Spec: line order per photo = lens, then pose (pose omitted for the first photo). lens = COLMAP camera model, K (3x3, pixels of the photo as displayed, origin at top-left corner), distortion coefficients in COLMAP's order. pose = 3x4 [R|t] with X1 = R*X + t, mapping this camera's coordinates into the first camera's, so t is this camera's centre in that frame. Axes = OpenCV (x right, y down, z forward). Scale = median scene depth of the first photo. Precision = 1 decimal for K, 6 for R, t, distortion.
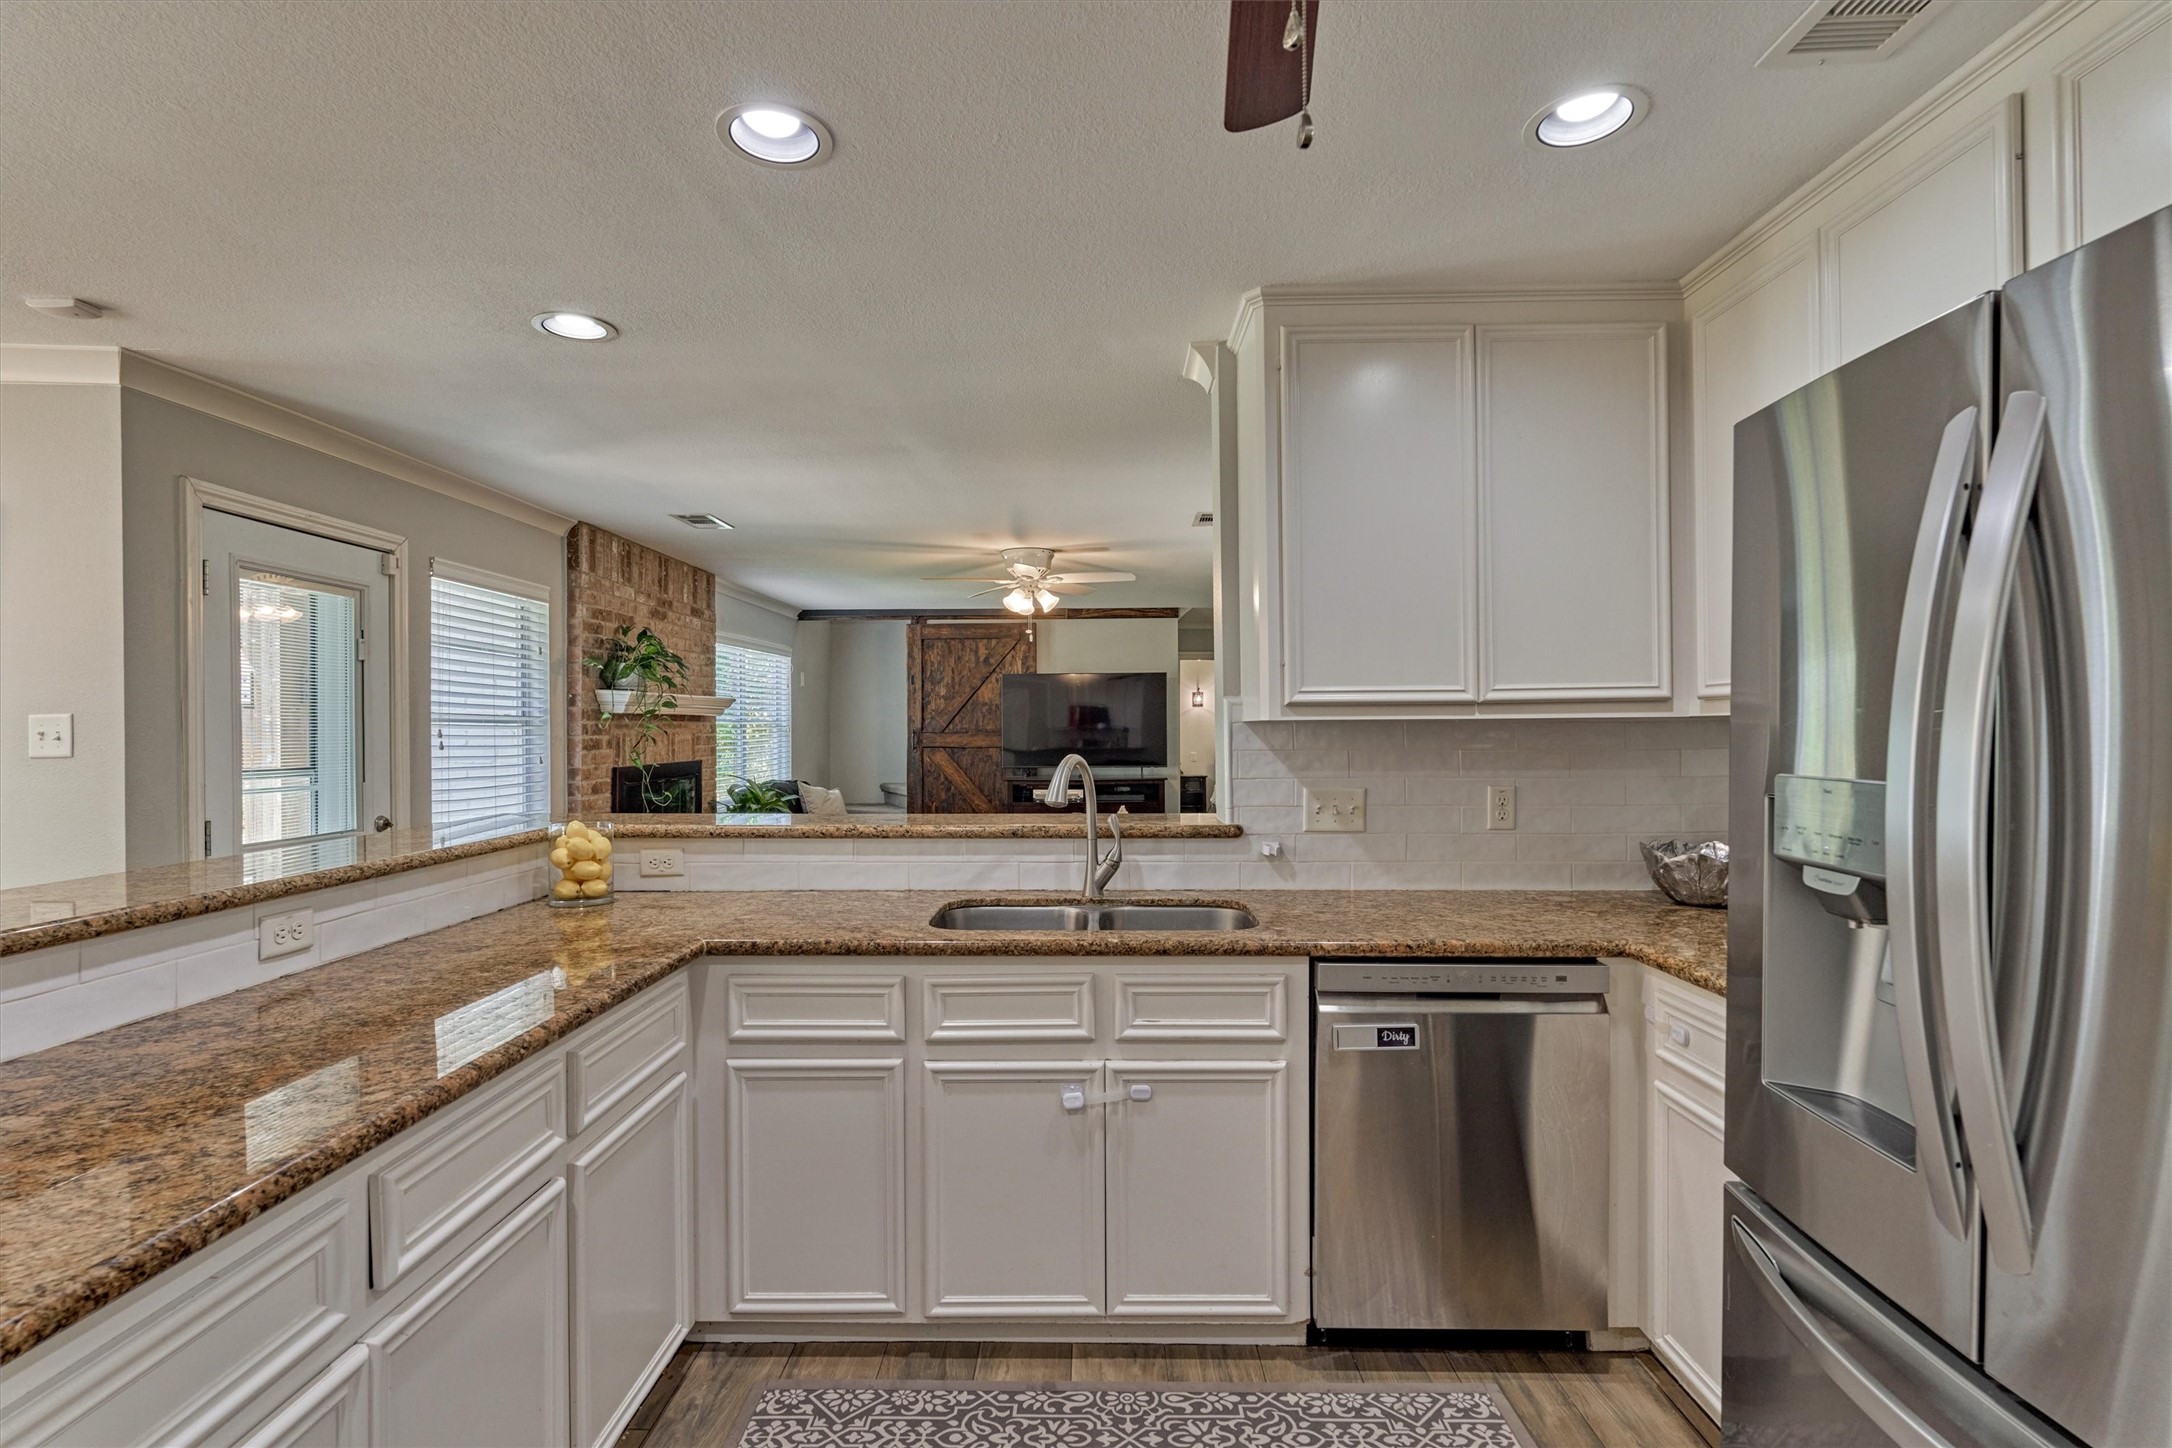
lens RADIAL K [[1004.4, 0, 1087.6], [0, 1004.4, 727.6], [0, 0, 1]] dist [-0.007215, 0.001665]
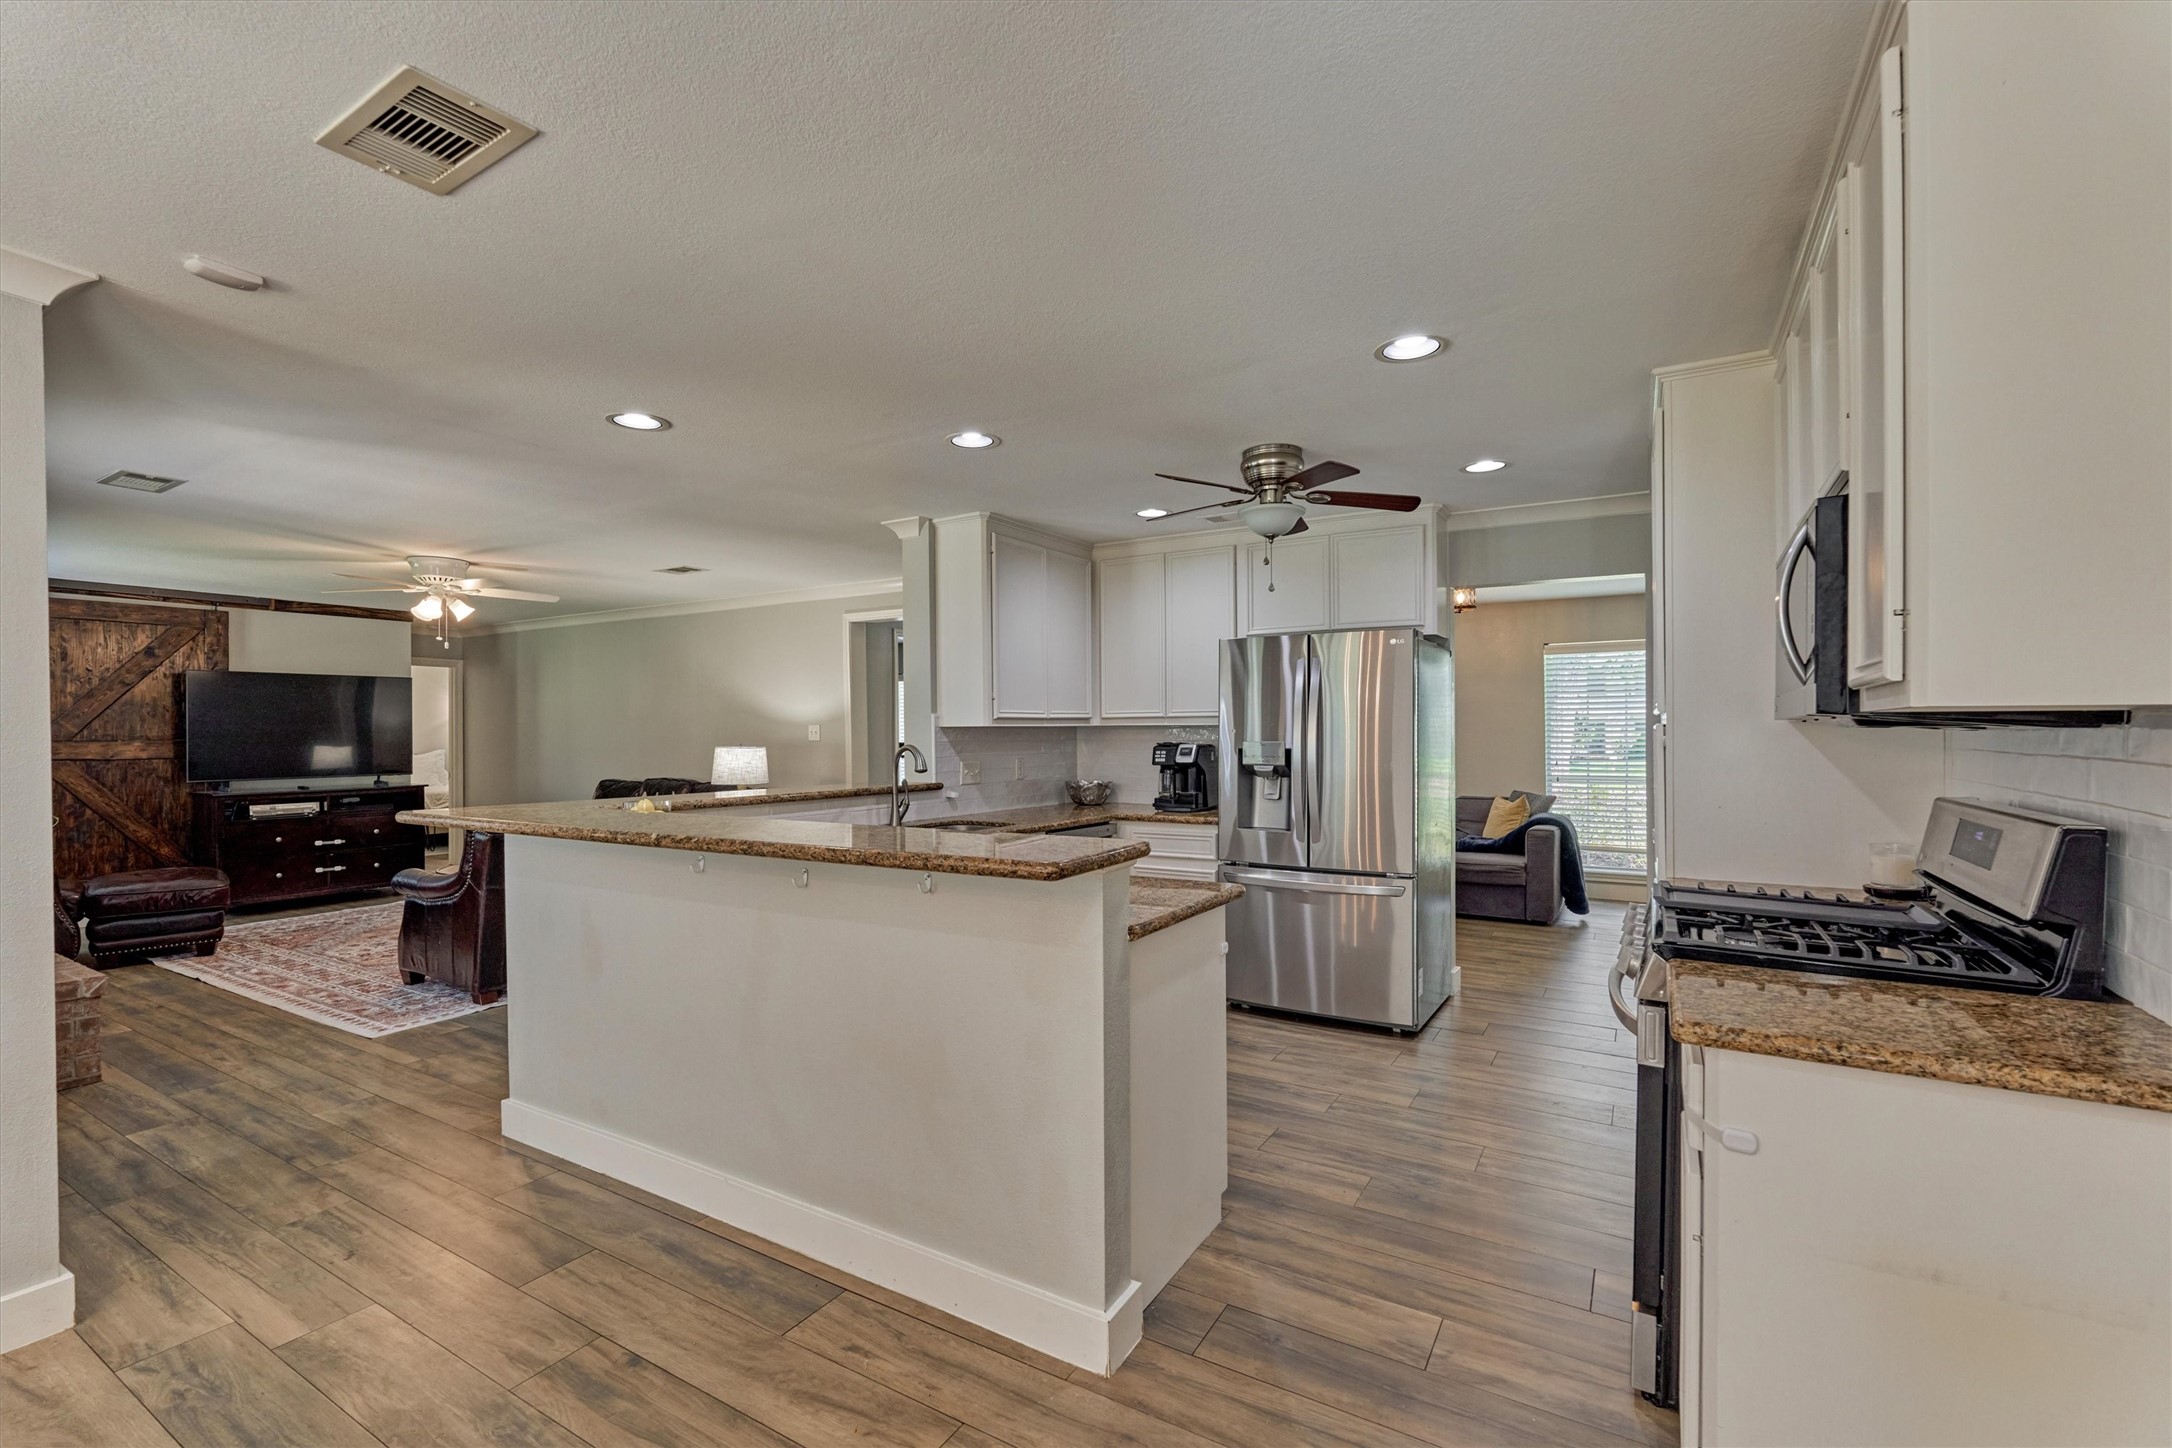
lens RADIAL K [[942.3, 0, 1093.5], [0, 942.3, 727.4], [0, 0, 1]] dist [-0.004666, -0.001224]
pose [[0.509361, 0.004720, 0.860540, -1.258759], [0.002962, 0.999969, -0.007238, 0.008541], [-0.860548, 0.006236, 0.509331, -0.136525]]
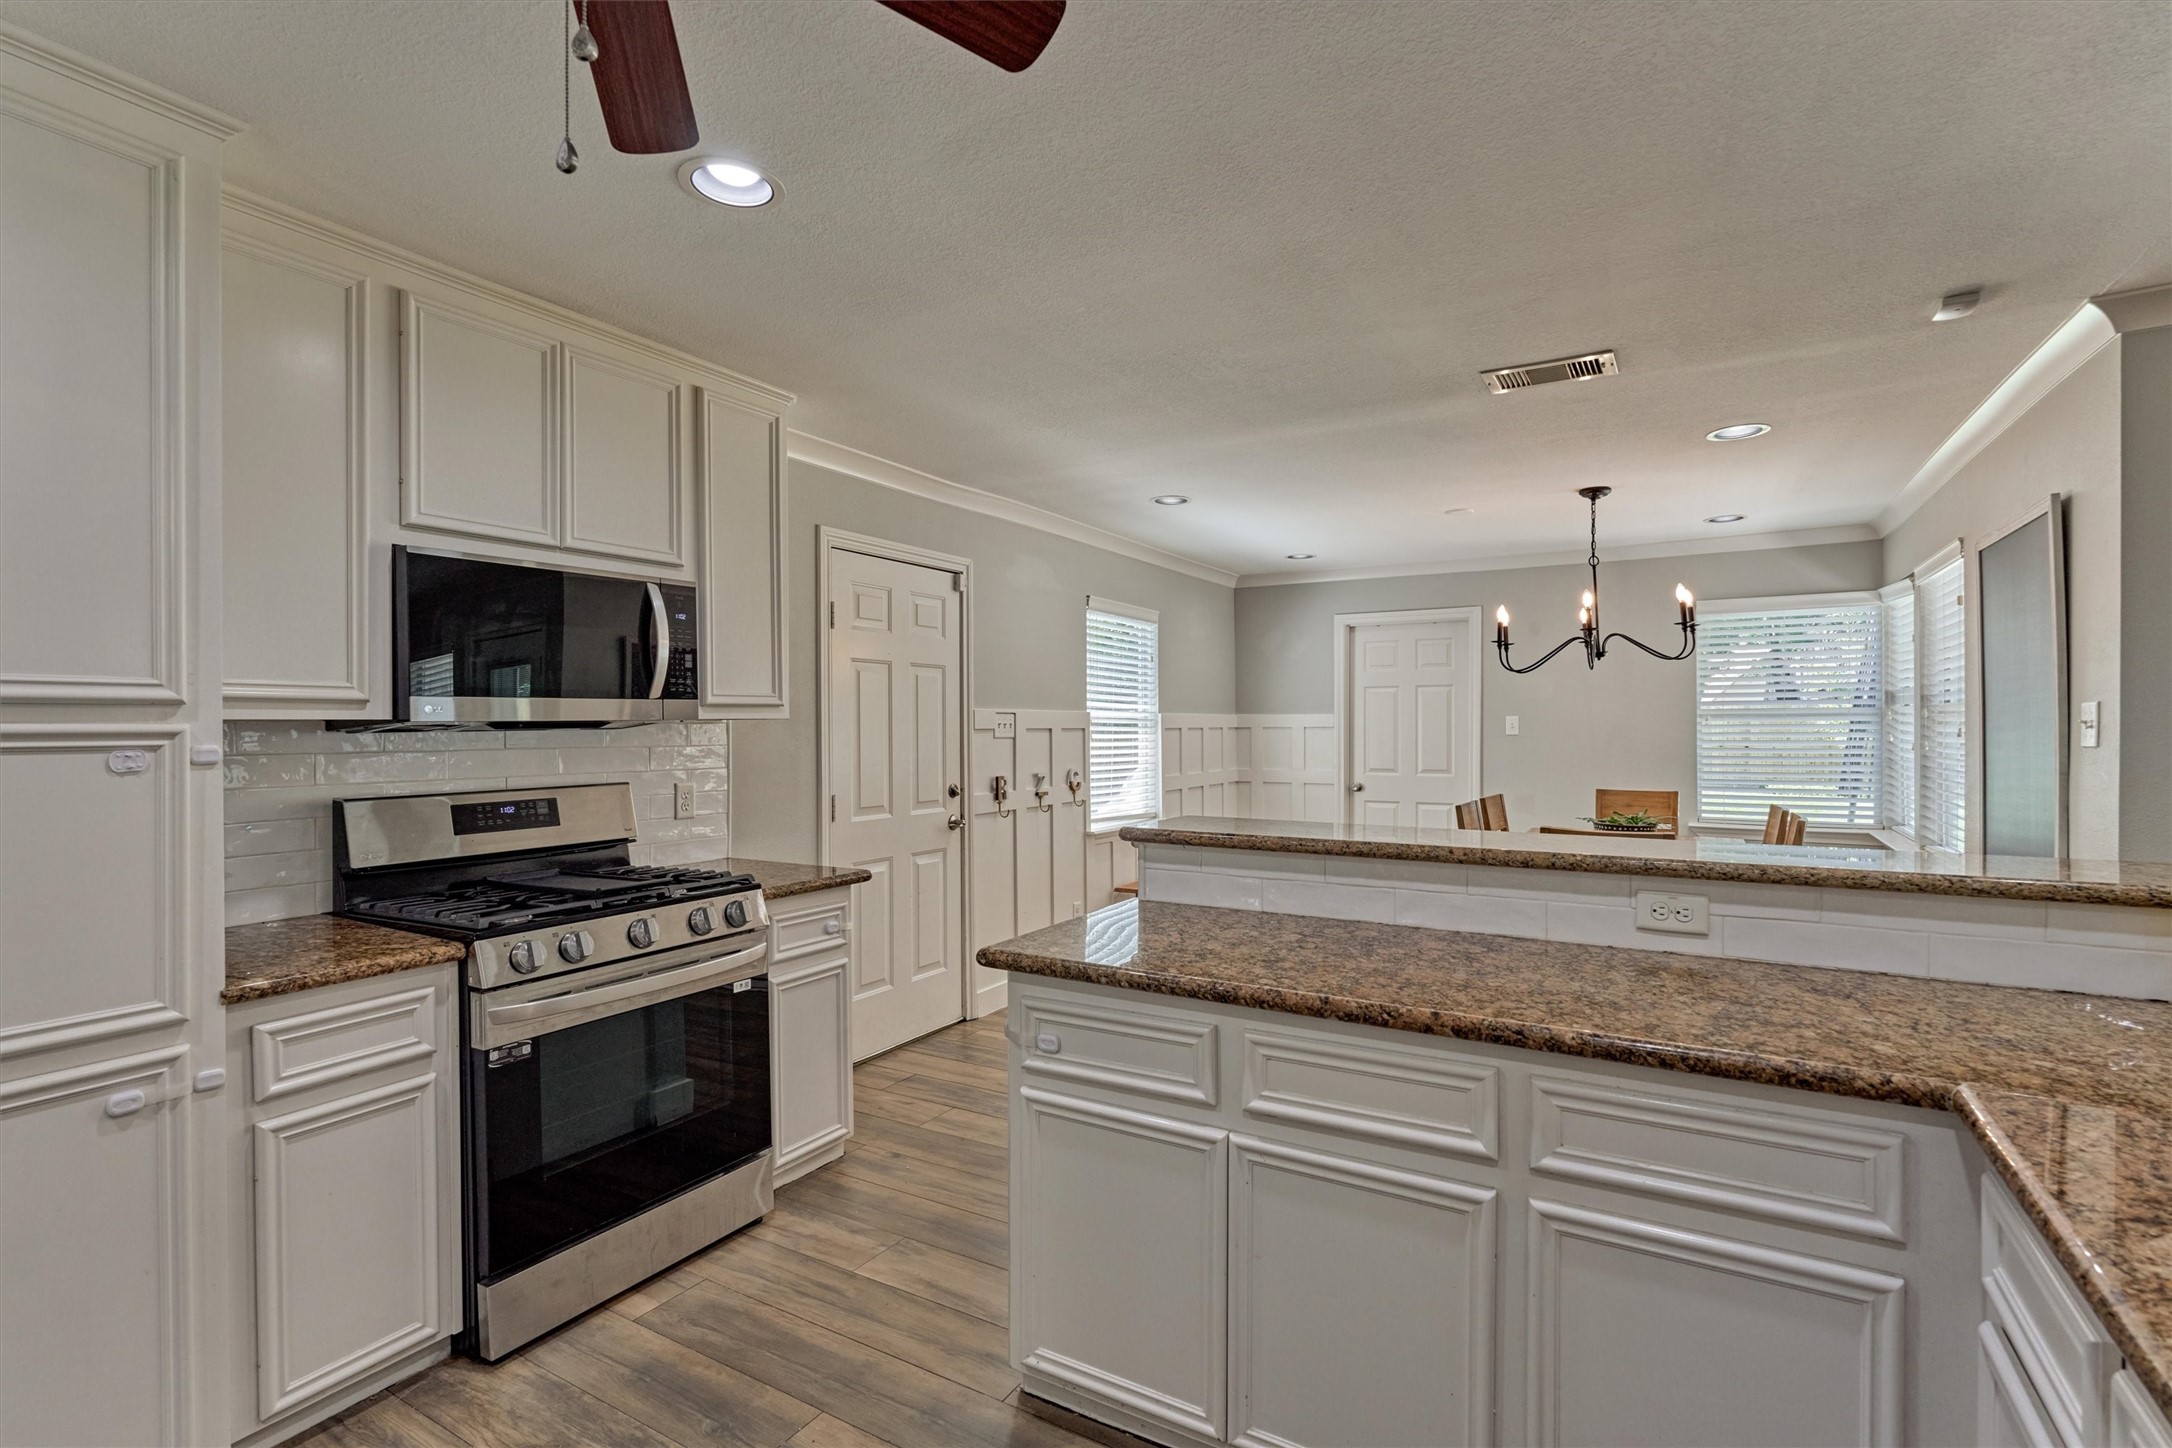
lens RADIAL K [[1004.4, 0, 1076.1], [0, 1004.4, 726.1], [0, 0, 1]] dist [-0.007215, 0.001665]
pose [[-0.507826, 0.007693, -0.861425, 0.296921], [0.003647, 0.999970, 0.006780, -0.000571], [0.861452, 0.000301, -0.507839, 0.690443]]
